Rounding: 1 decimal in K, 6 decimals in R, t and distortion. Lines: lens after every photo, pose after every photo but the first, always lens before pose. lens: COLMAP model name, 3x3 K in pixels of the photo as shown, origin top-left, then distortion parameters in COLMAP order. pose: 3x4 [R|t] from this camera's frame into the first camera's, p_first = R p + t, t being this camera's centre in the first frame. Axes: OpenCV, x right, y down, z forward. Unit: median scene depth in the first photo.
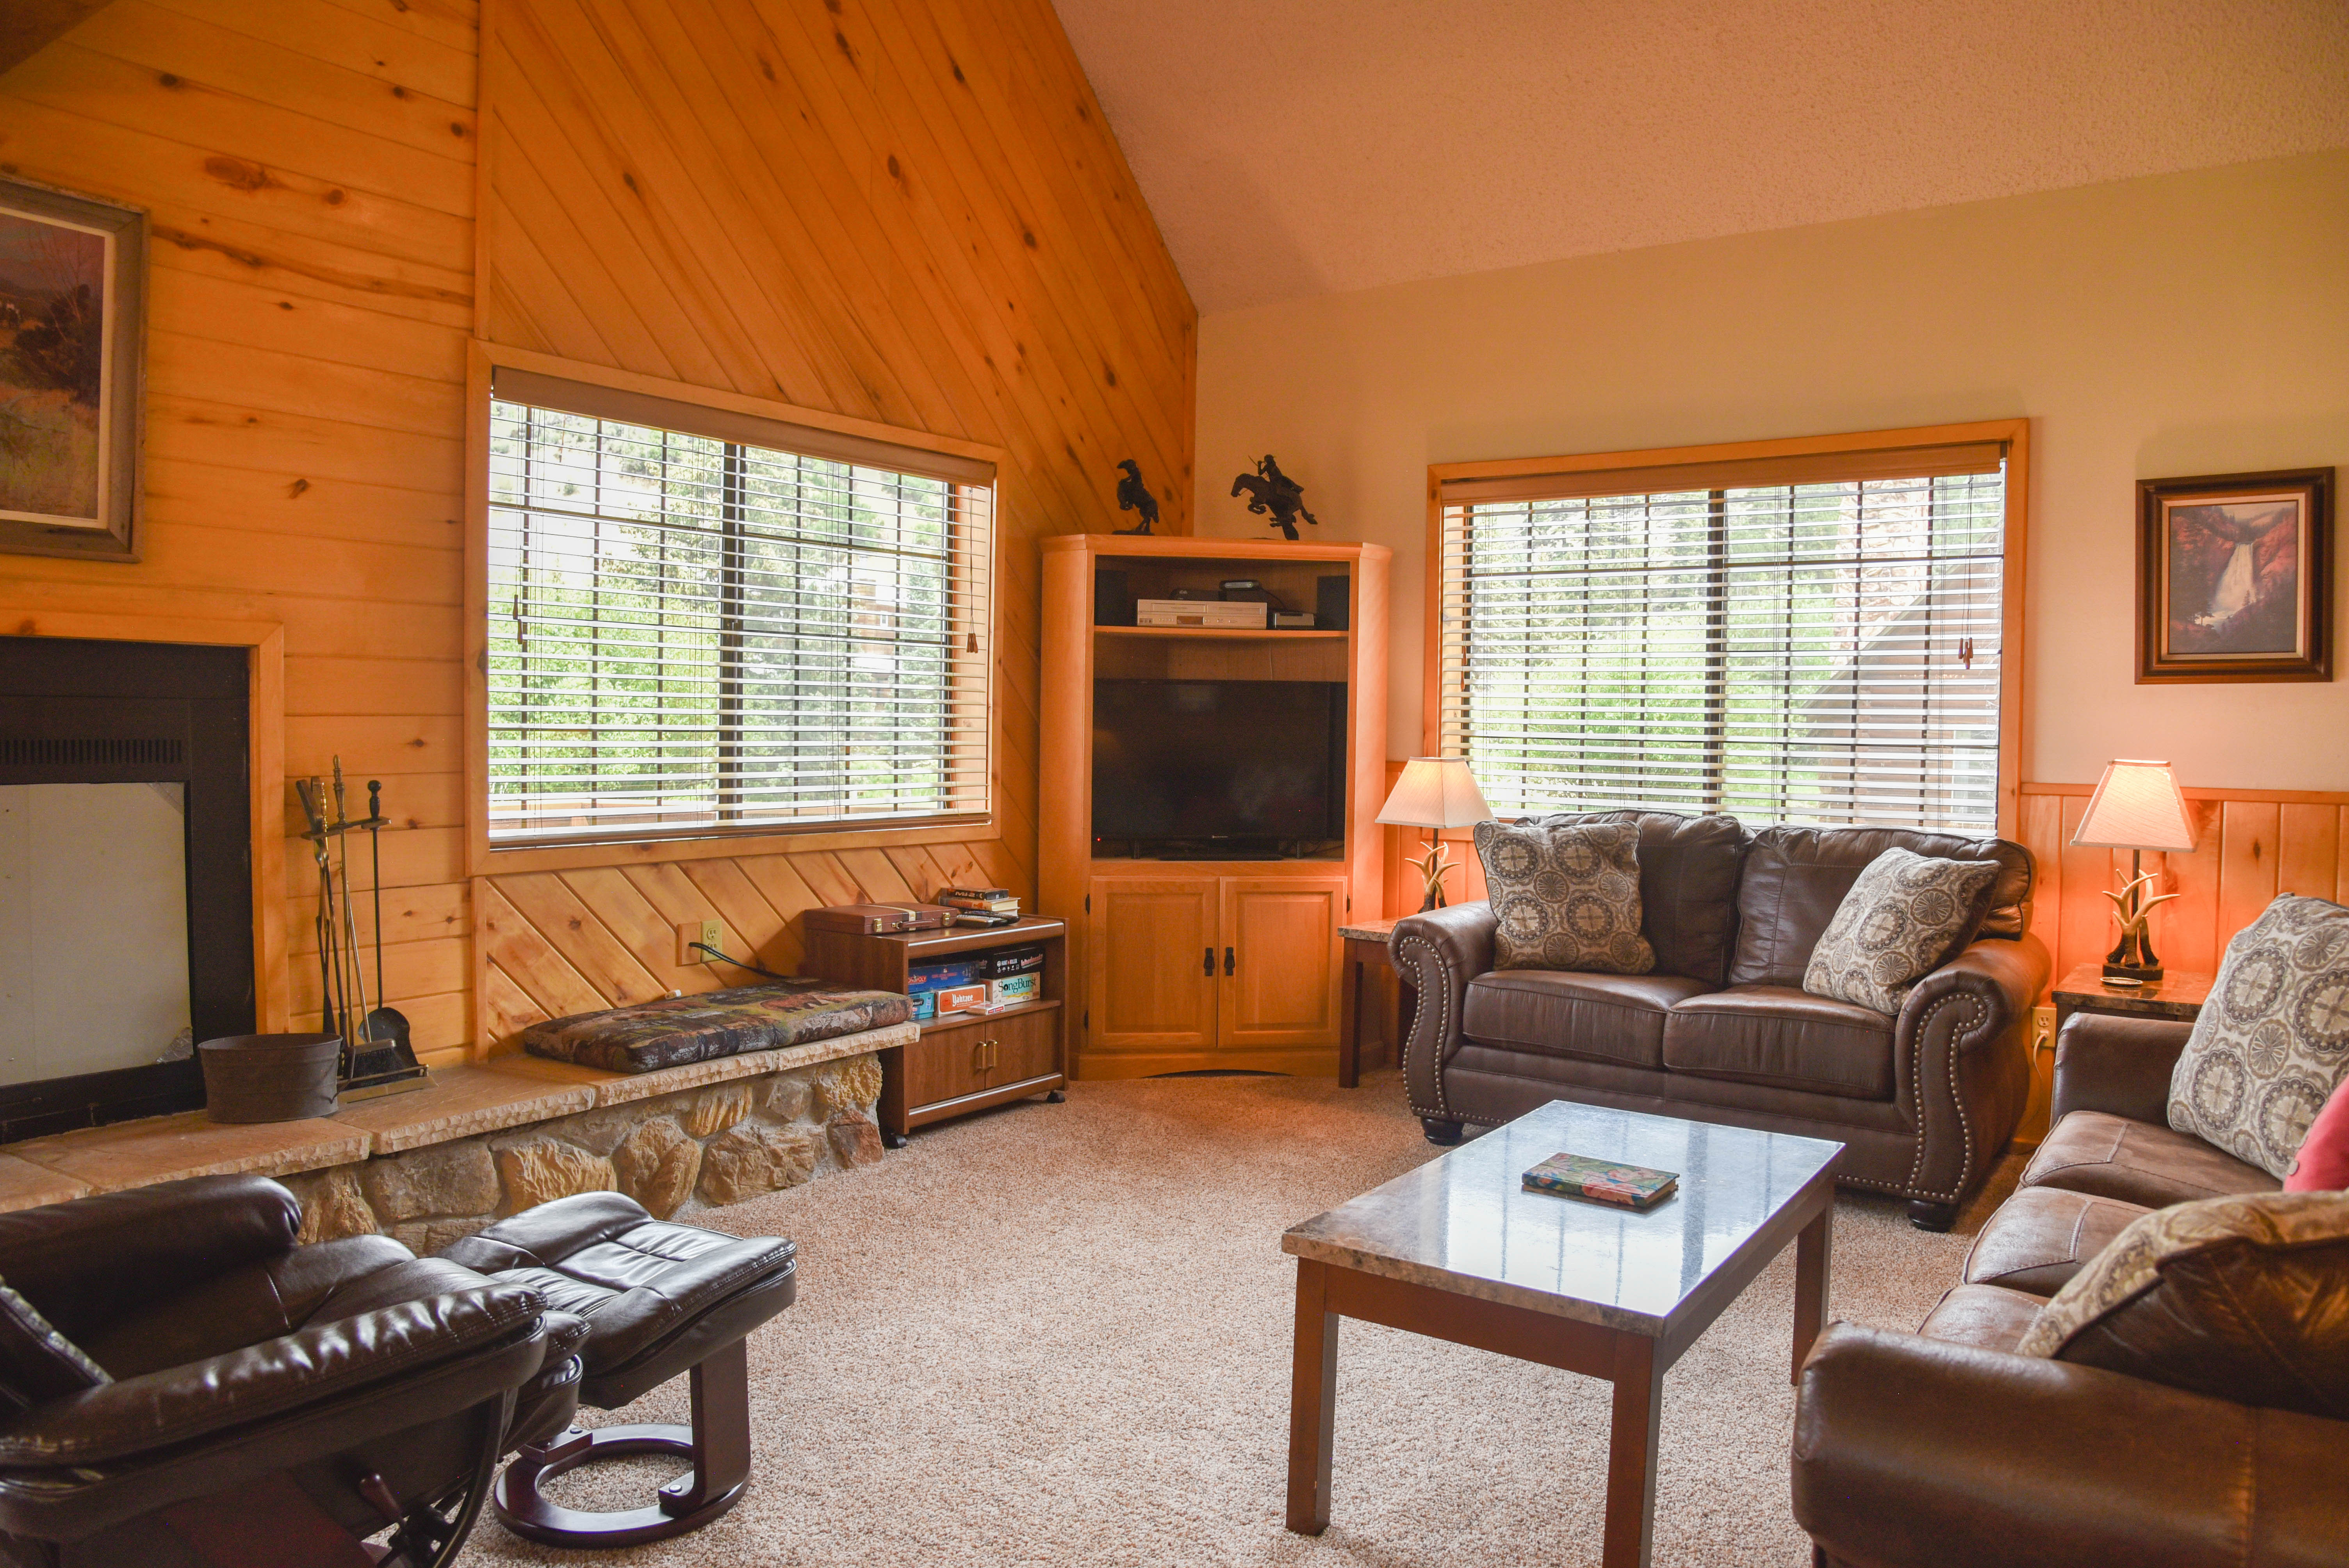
lens RADIAL K [[1606.4, 0, 1180.1], [0, 1606.4, 780.2], [0, 0, 1]] dist [-0.113088, 0.066234]
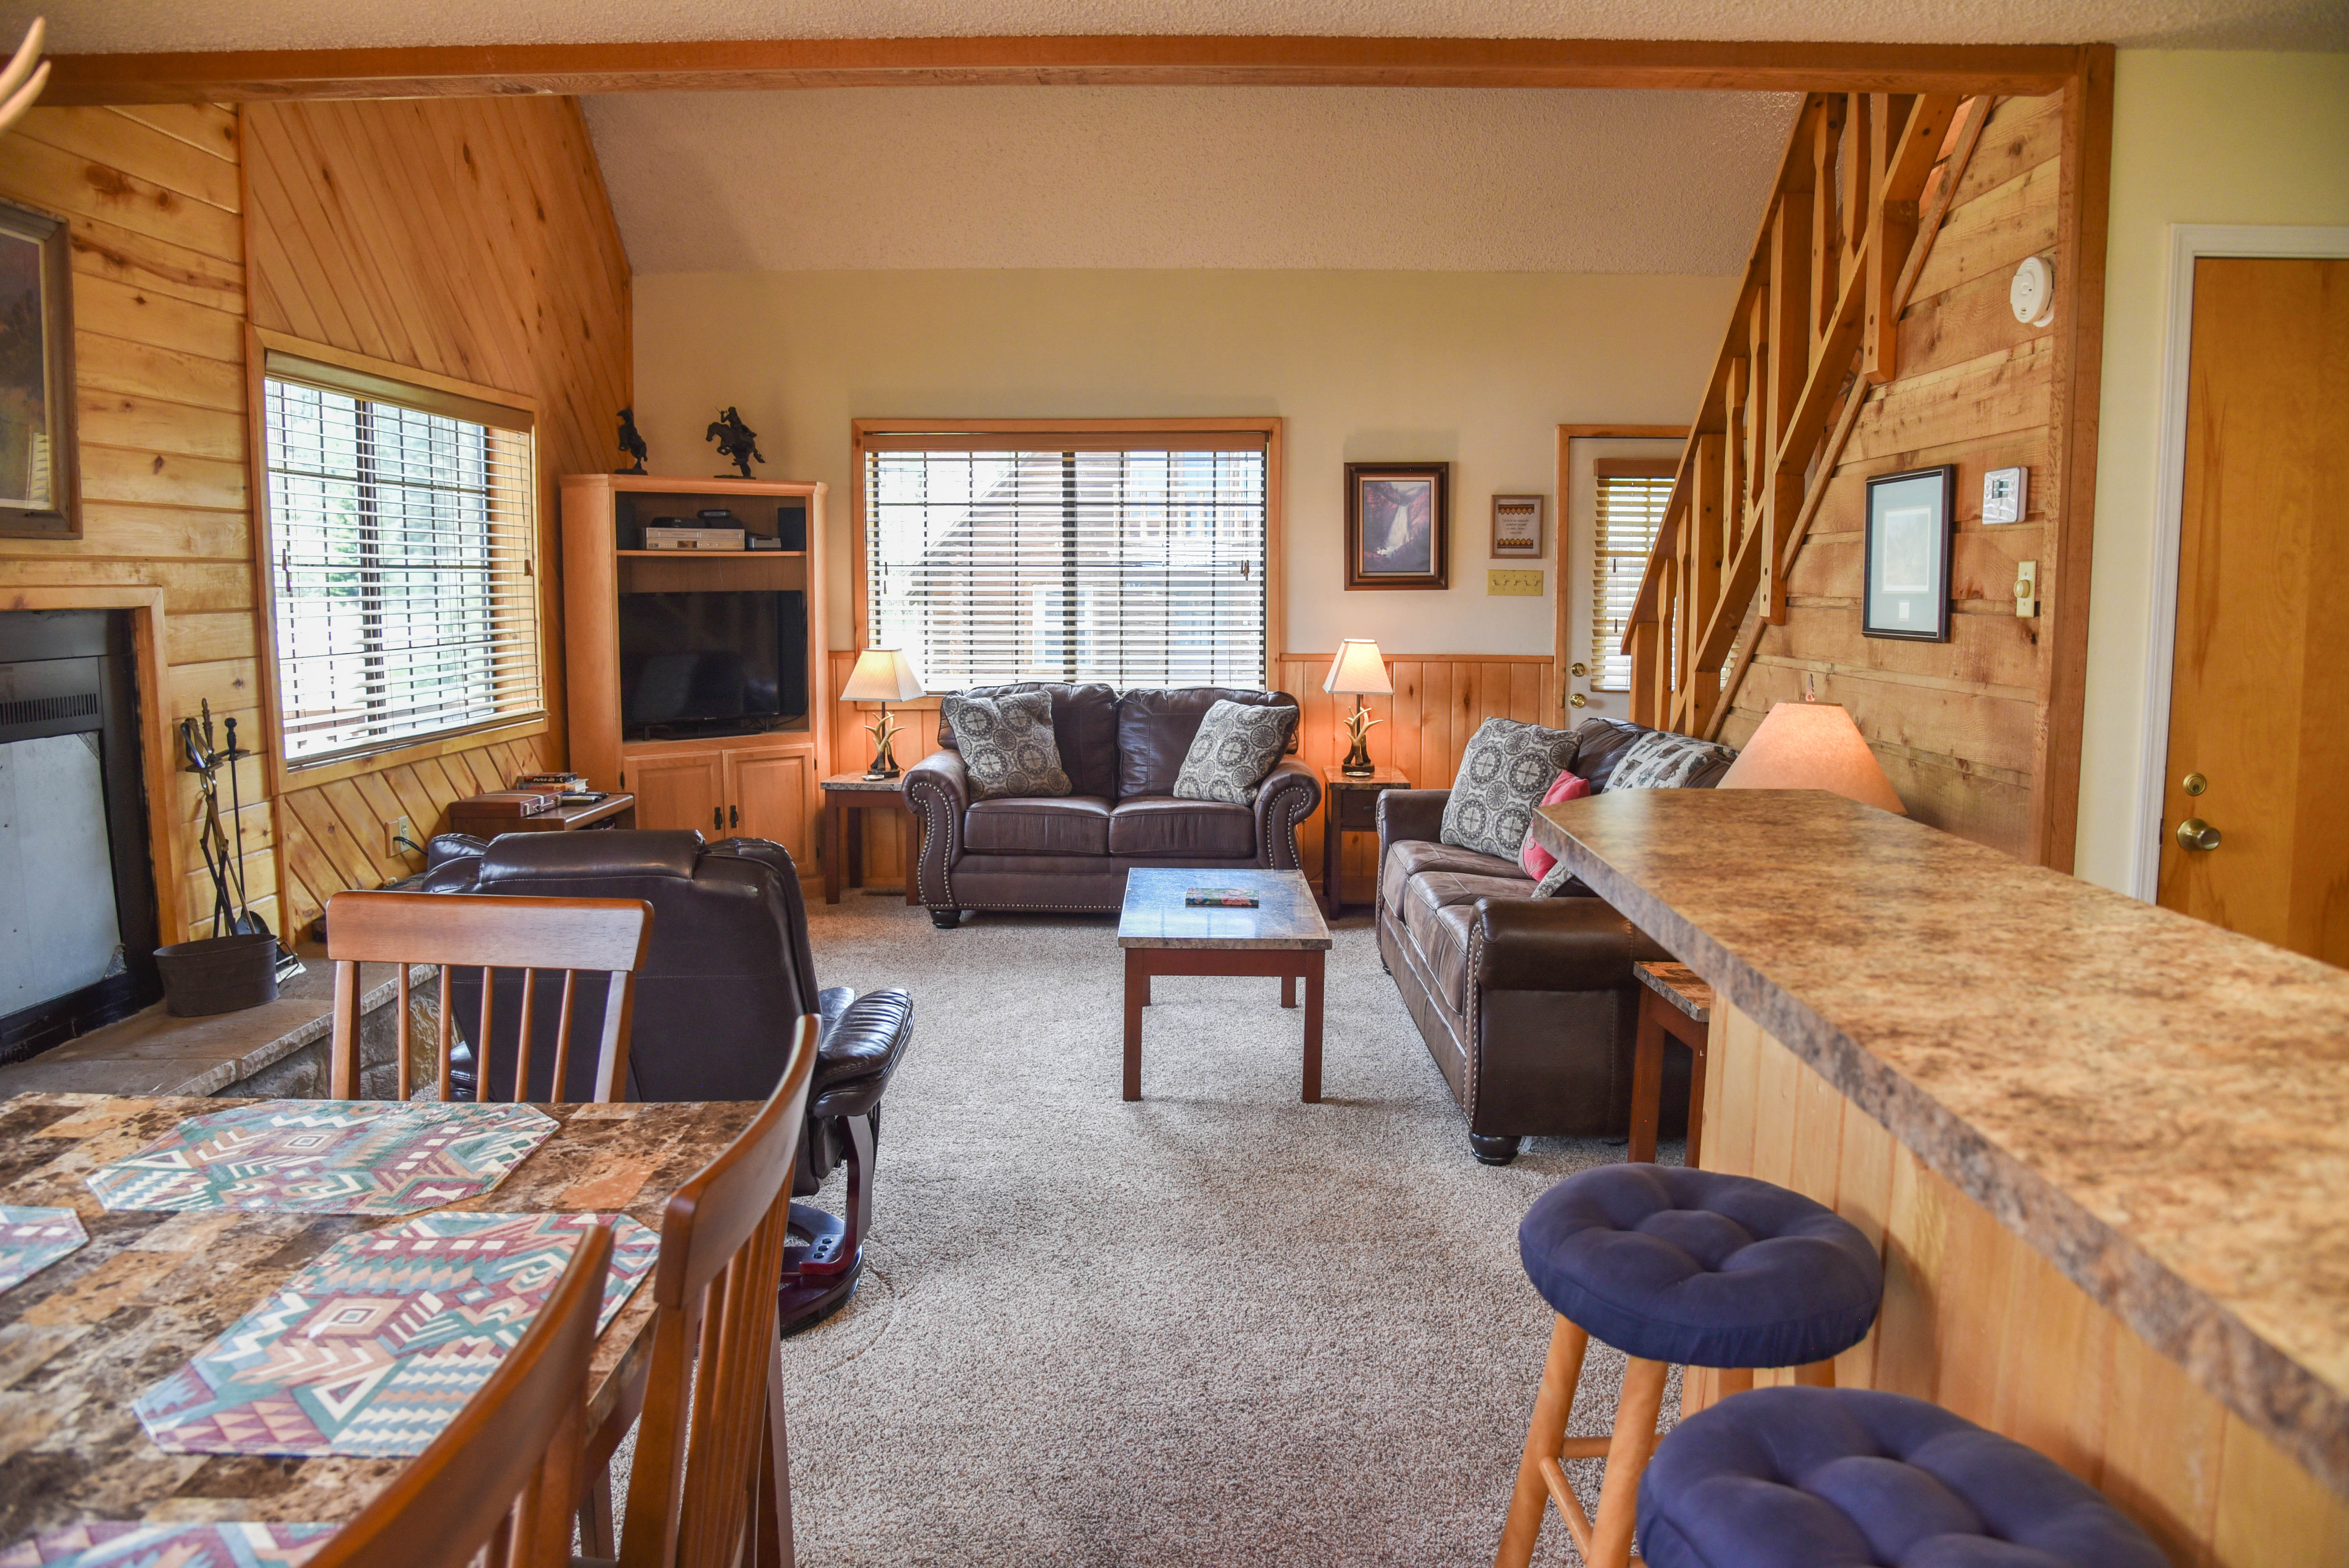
lens RADIAL K [[1606.3, 0, 1180.1], [0, 1606.3, 780.2], [0, 0, 1]] dist [-0.113088, 0.066234]
pose [[0.824285, -0.081731, 0.560245, -0.474641], [0.029136, 0.994338, 0.102190, -0.041375], [-0.565426, -0.067911, 0.821999, -0.282380]]
